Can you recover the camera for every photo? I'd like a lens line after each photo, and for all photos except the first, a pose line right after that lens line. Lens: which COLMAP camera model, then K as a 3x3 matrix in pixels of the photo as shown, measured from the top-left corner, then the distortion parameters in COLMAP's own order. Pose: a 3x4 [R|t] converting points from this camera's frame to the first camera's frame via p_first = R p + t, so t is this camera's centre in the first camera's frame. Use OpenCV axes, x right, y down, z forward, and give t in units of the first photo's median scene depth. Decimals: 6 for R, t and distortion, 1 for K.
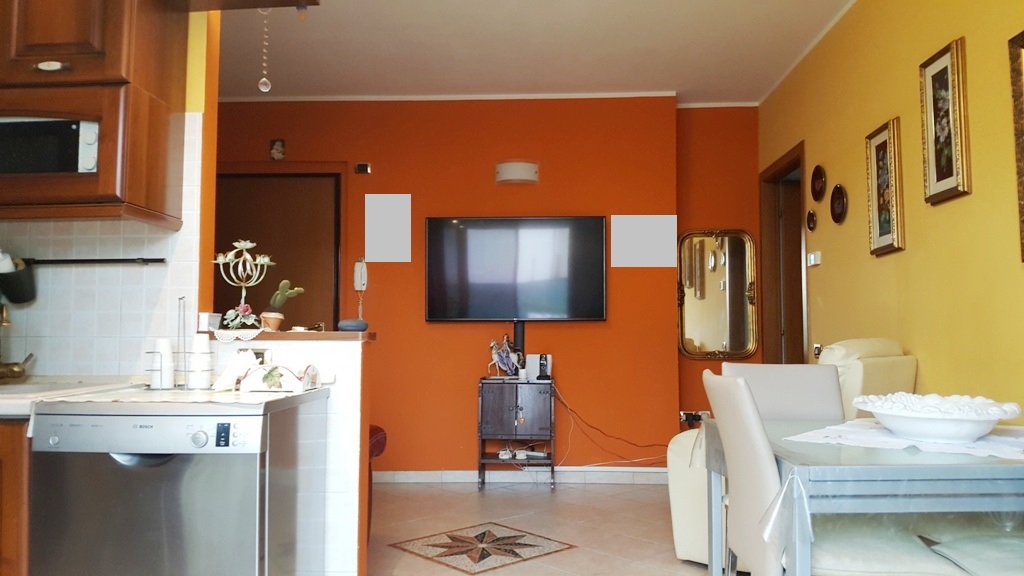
lens RADIAL K [[755.9, 0, 512.8], [0, 755.9, 301.2], [0, 0, 1]] dist [0.115768, -0.280734]
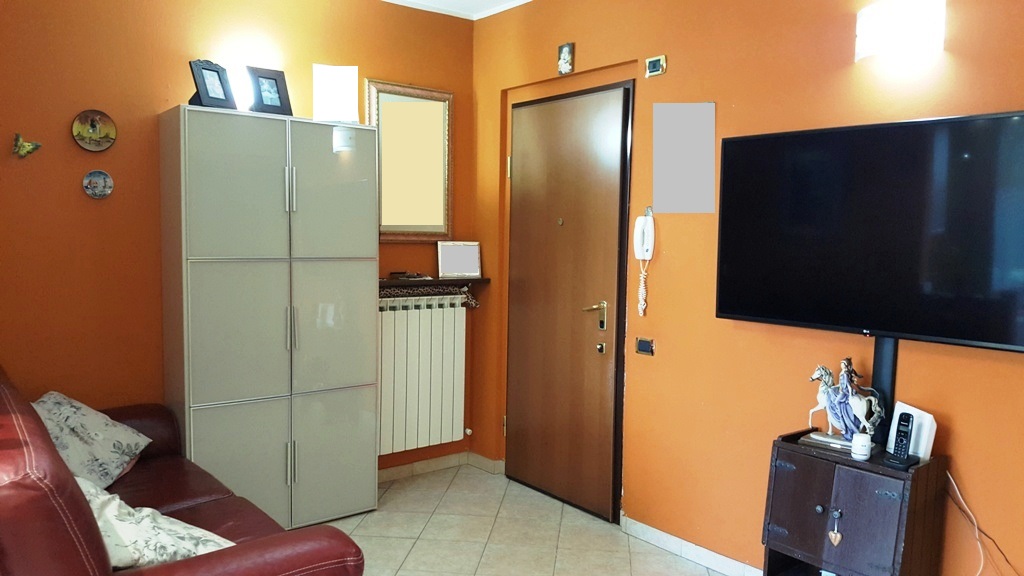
lens RADIAL K [[755.9, 0, 512.8], [0, 755.9, 301.2], [0, 0, 1]] dist [0.115768, -0.280734]
pose [[0.654820, 0.079325, -0.751611, 0.229529], [0.016948, 0.992686, 0.119533, -0.060689], [0.755595, -0.091011, 0.648686, 0.495343]]
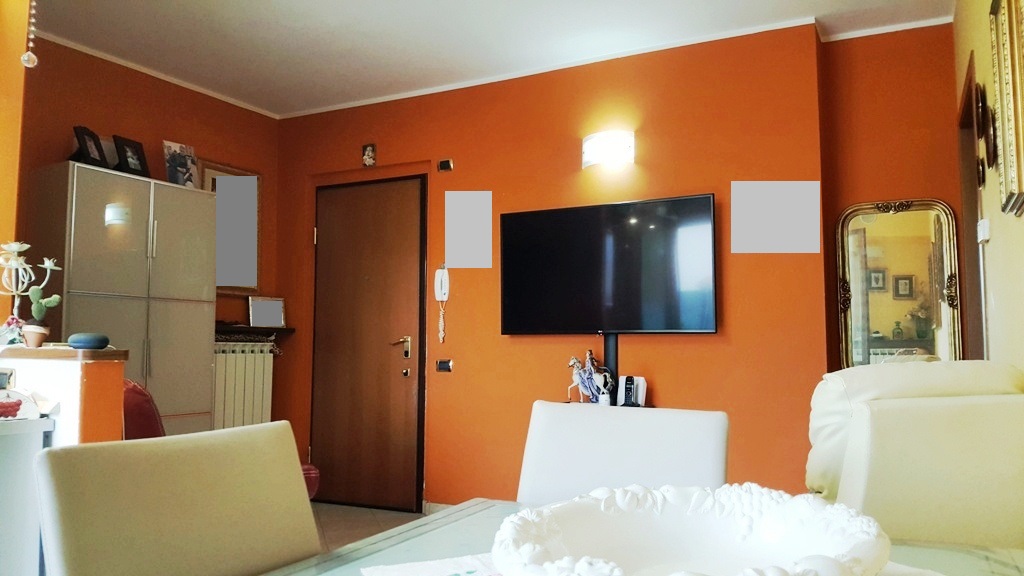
lens RADIAL K [[754.0, 0, 510.8], [0, 754.0, 297.0], [0, 0, 1]] dist [0.073436, -0.151835]
pose [[0.906960, -0.026914, -0.420356, 0.255193], [0.016781, 0.999473, -0.027786, 0.007651], [0.420882, 0.018147, 0.906934, 0.232110]]
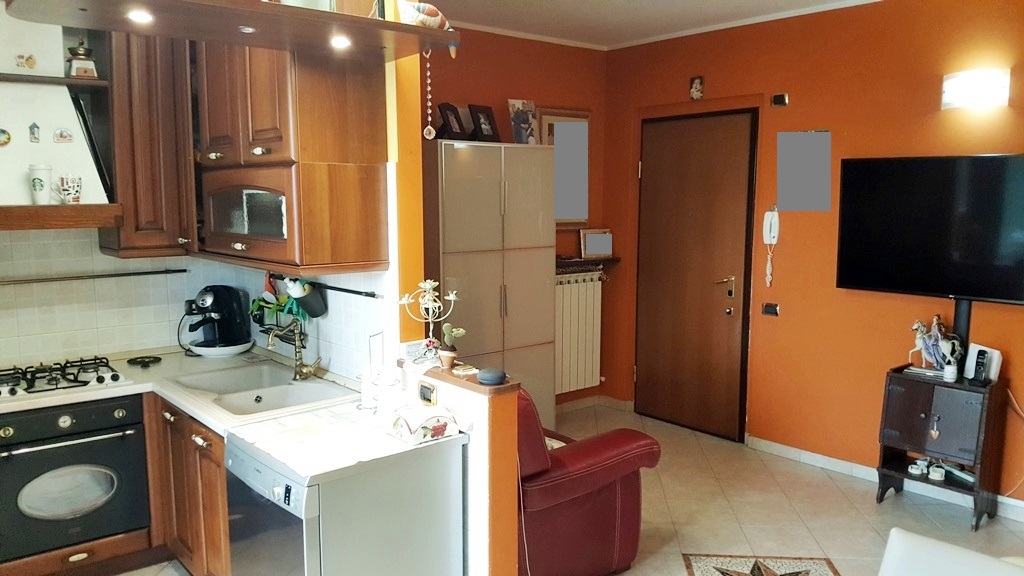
lens RADIAL K [[755.9, 0, 512.8], [0, 755.9, 301.2], [0, 0, 1]] dist [0.115768, -0.280734]
pose [[0.679124, 0.101117, -0.727025, 0.254403], [0.035932, 0.984699, 0.170520, -0.114173], [0.733143, -0.141928, 0.665099, 0.187340]]
